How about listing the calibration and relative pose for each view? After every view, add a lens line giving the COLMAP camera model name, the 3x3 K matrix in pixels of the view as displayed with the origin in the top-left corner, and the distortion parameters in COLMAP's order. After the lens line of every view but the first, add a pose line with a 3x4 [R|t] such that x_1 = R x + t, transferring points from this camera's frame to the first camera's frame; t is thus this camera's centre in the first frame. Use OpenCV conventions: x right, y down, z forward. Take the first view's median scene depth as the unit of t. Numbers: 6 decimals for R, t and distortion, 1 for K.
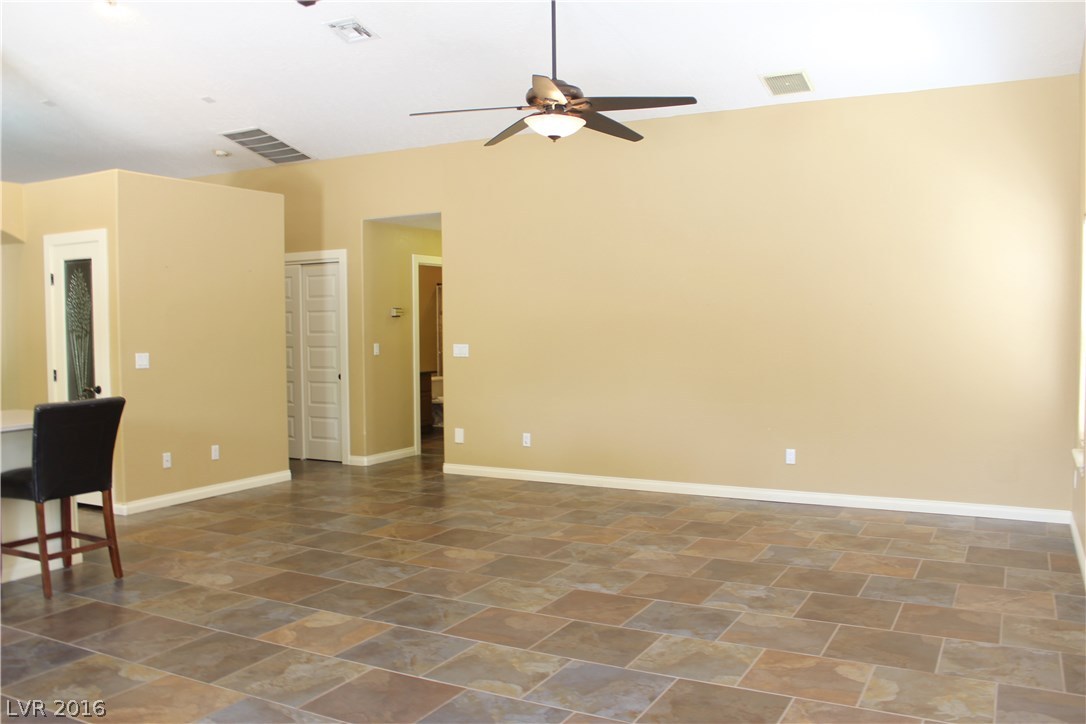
lens RADIAL K [[907.3, 0, 554.8], [0, 907.3, 363.5], [0, 0, 1]] dist [-0.161860, 0.145954]
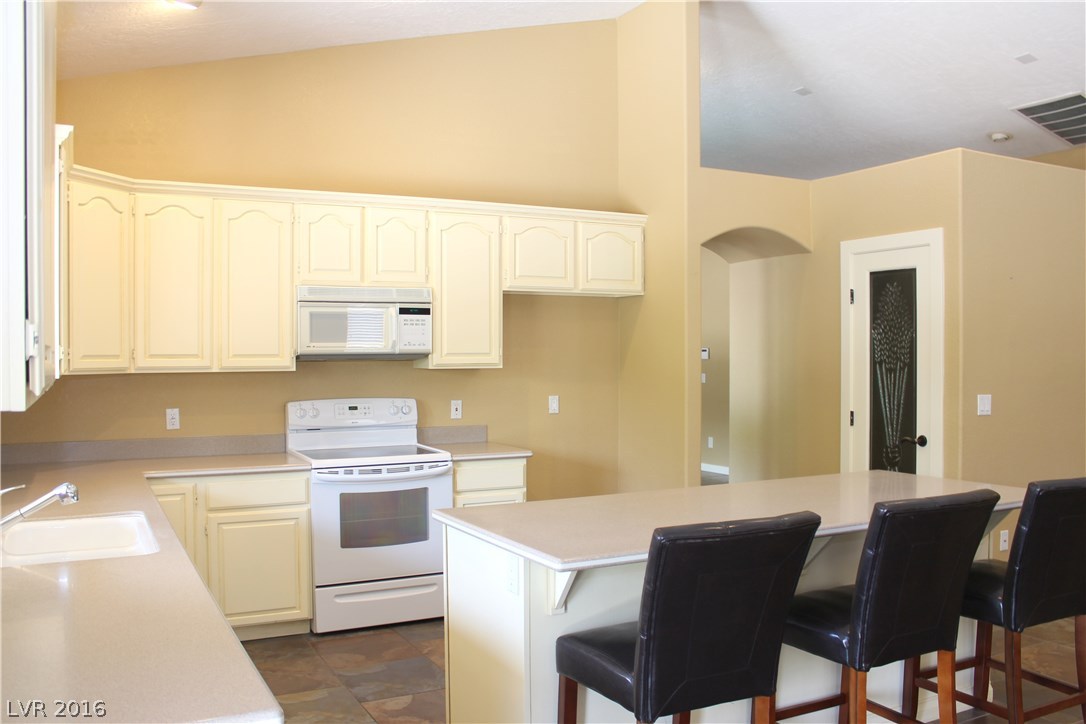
lens RADIAL K [[939.2, 0, 558.8], [0, 939.2, 365.2], [0, 0, 1]] dist [-0.164870, 0.160737]
pose [[0.830170, 0.016611, -0.557262, -0.340903], [-0.033757, 0.999220, -0.020504, -0.008468], [0.556487, 0.035833, 0.830083, 0.166572]]
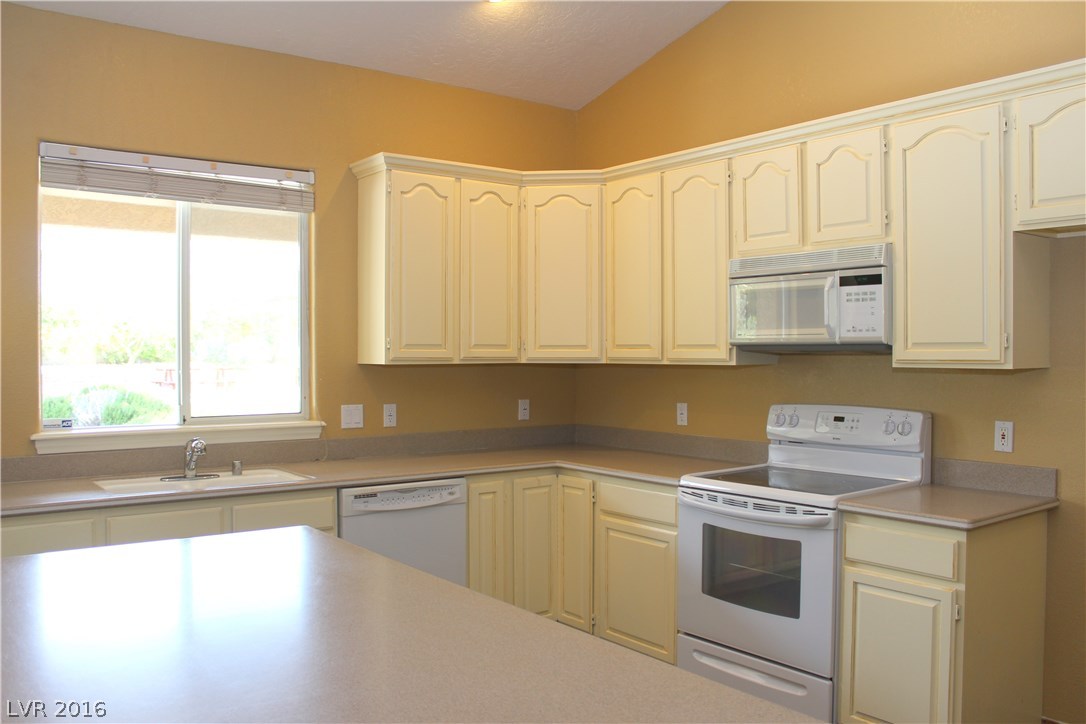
lens RADIAL K [[907.3, 0, 554.8], [0, 907.3, 363.5], [0, 0, 1]] dist [-0.161860, 0.145954]
pose [[-0.409056, 0.025636, -0.912149, -0.352629], [-0.038959, 0.998203, 0.045525, -0.035136], [0.911677, 0.054158, -0.407322, 0.799110]]
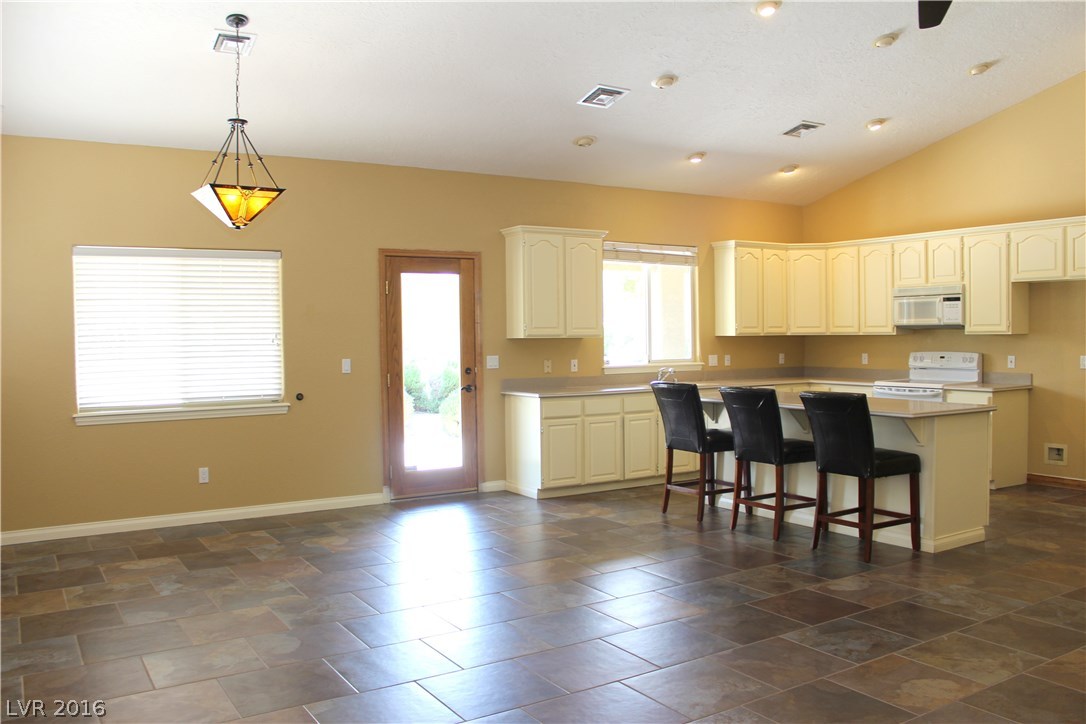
lens RADIAL K [[907.3, 0, 554.8], [0, 907.3, 363.5], [0, 0, 1]] dist [-0.161860, 0.145954]
pose [[-0.484086, 0.047151, -0.873749, 0.461277], [-0.025372, 0.997371, 0.067879, -0.045902], [0.874653, 0.055028, -0.481617, 0.862363]]
